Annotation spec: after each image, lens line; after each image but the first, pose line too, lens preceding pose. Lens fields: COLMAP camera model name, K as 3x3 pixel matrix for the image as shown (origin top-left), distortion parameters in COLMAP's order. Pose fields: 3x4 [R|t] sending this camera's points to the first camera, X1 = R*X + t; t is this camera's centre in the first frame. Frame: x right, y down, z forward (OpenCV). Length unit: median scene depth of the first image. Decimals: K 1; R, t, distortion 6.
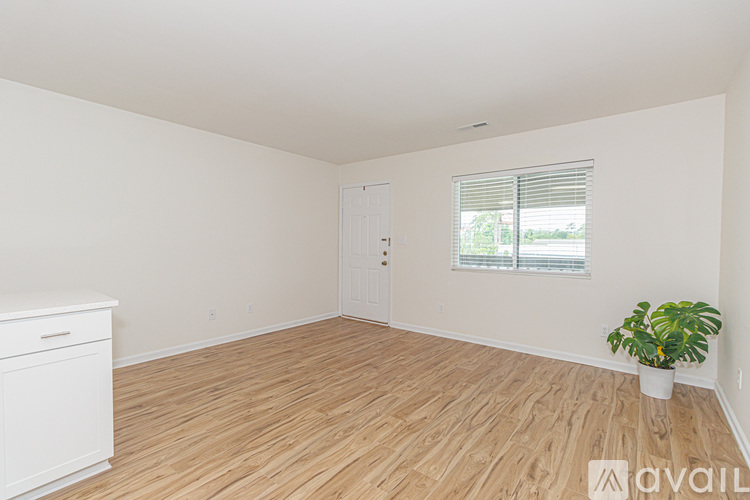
lens RADIAL K [[347.0, 0, 369.4], [0, 347.0, 245.1], [0, 0, 1]] dist [0.004571, 0.000288]
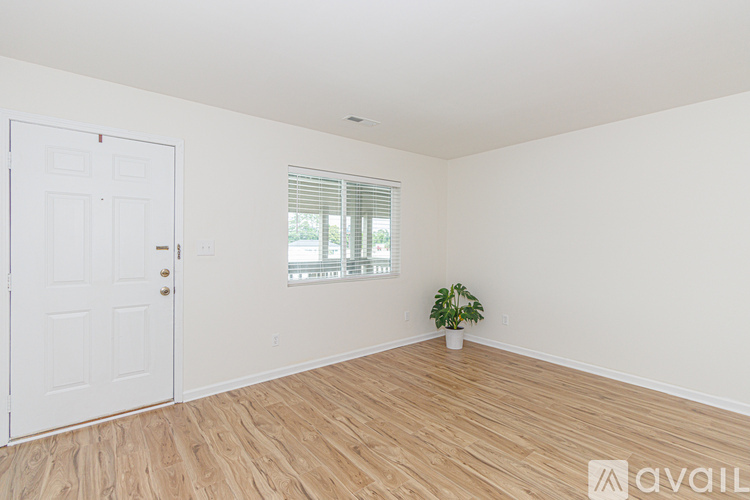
lens RADIAL K [[347.0, 0, 369.4], [0, 347.0, 245.1], [0, 0, 1]] dist [0.004571, 0.000288]
pose [[0.220662, -0.013201, 0.975261, -0.623476], [0.009267, 0.999892, 0.011438, -0.034736], [-0.975306, 0.006514, 0.220760, 0.860536]]
